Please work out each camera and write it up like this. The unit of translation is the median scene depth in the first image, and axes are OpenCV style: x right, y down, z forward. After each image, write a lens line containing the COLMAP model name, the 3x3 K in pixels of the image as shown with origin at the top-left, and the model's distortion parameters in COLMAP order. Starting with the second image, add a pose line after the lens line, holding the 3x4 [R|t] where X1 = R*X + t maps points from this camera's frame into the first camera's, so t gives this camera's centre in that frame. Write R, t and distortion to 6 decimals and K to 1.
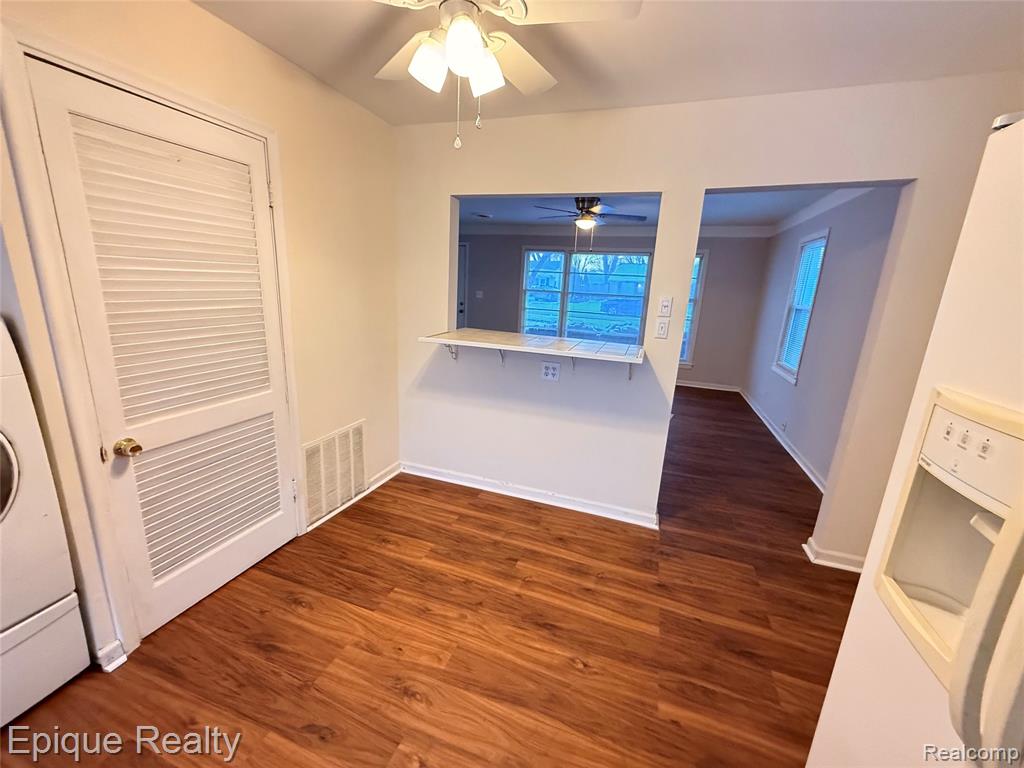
lens RADIAL K [[408.7, 0, 509.6], [0, 408.7, 382.8], [0, 0, 1]] dist [-0.000286, -0.000585]
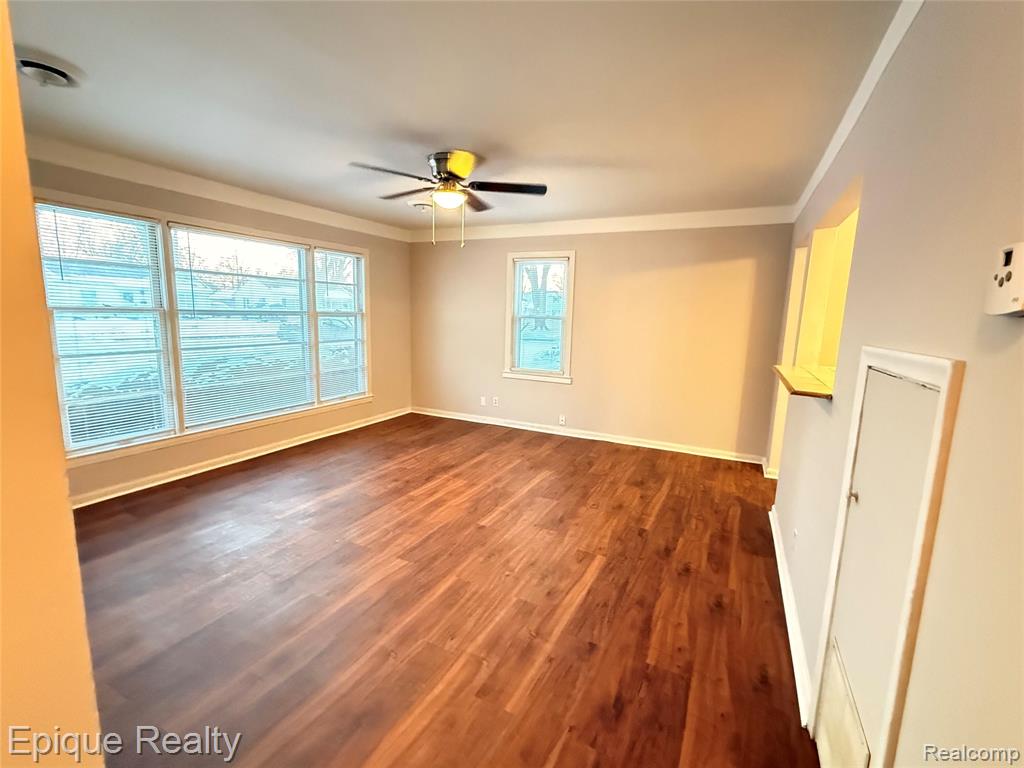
lens RADIAL K [[454.2, 0, 511.3], [0, 454.2, 382.9], [0, 0, 1]] dist [0.001613, -0.000031]
pose [[0.121393, -0.199696, 0.972309, -1.212716], [0.215973, 0.961399, 0.170491, -0.533107], [-0.968824, 0.189296, 0.159836, 2.032414]]
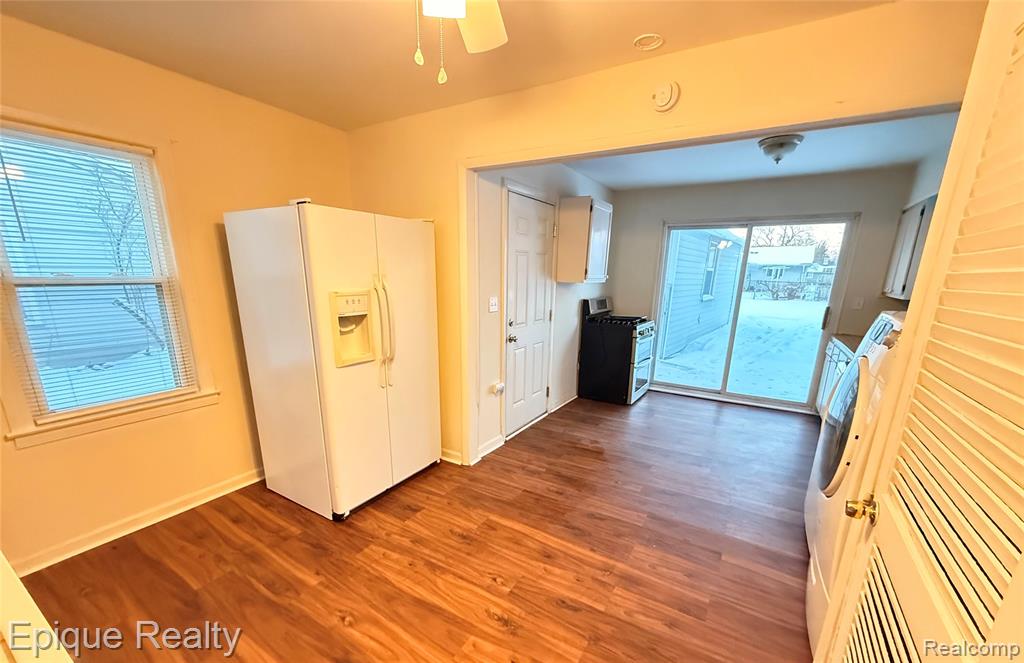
lens RADIAL K [[408.4, 0, 509.7], [0, 408.4, 382.6], [0, 0, 1]] dist [0.001328, 0.000031]
pose [[-0.976334, -0.116372, 0.182290, -0.308203], [-0.012799, 0.872501, 0.488445, -0.318789], [-0.215889, 0.474553, -0.853341, 1.295757]]
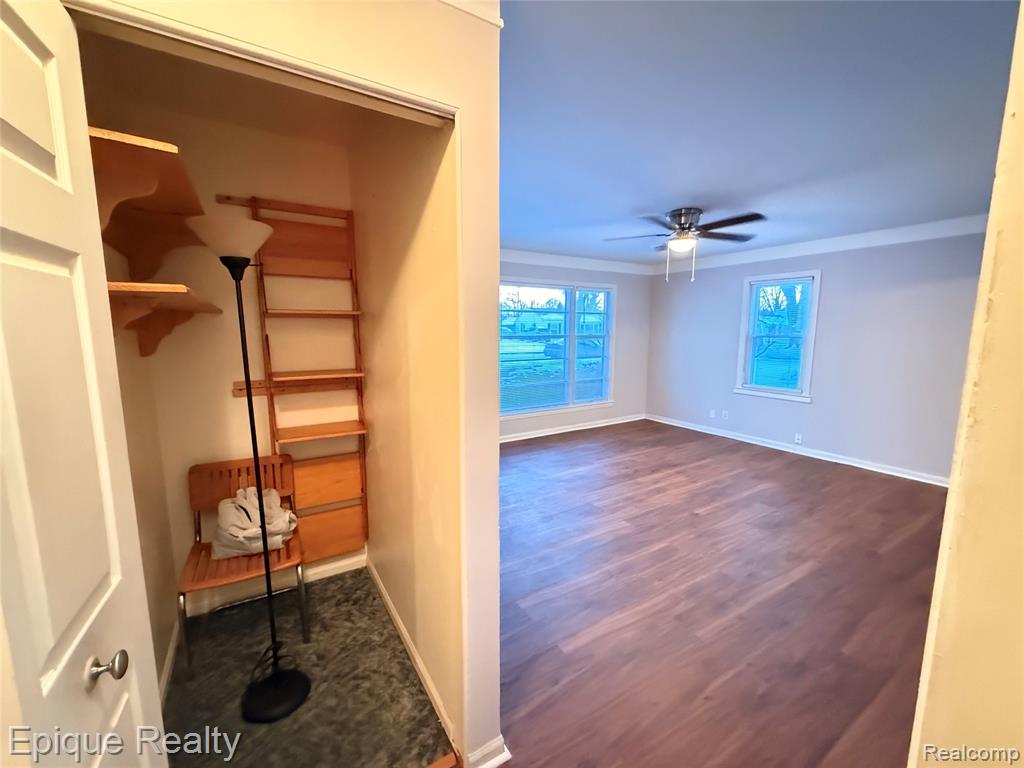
lens RADIAL K [[408.7, 0, 509.6], [0, 408.7, 382.8], [0, 0, 1]] dist [-0.000286, -0.000585]
pose [[0.622370, -0.151333, 0.767954, -1.488668], [0.214338, 0.976580, 0.018740, -0.533945], [-0.752805, 0.152938, 0.640230, 1.893388]]
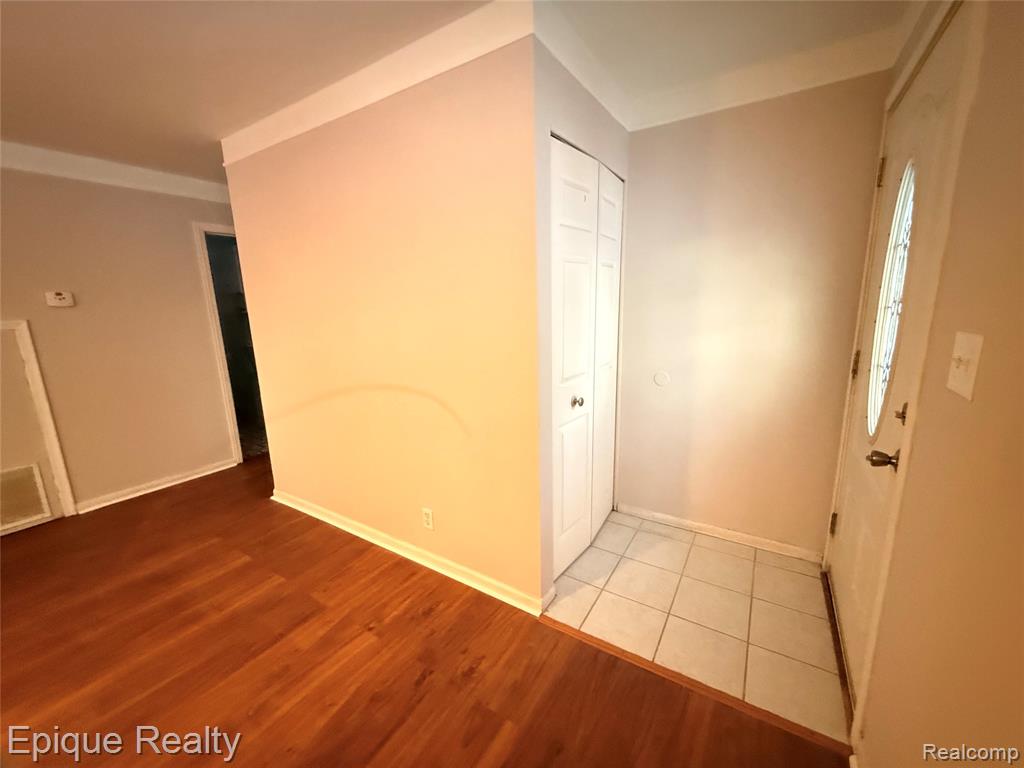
lens RADIAL K [[408.7, 0, 509.6], [0, 408.7, 382.8], [0, 0, 1]] dist [-0.000286, -0.000585]
pose [[-0.226892, 0.147788, -0.962642, 0.229298], [-0.214805, 0.956485, 0.197472, -0.805535], [0.949936, 0.251585, -0.185273, 3.530607]]
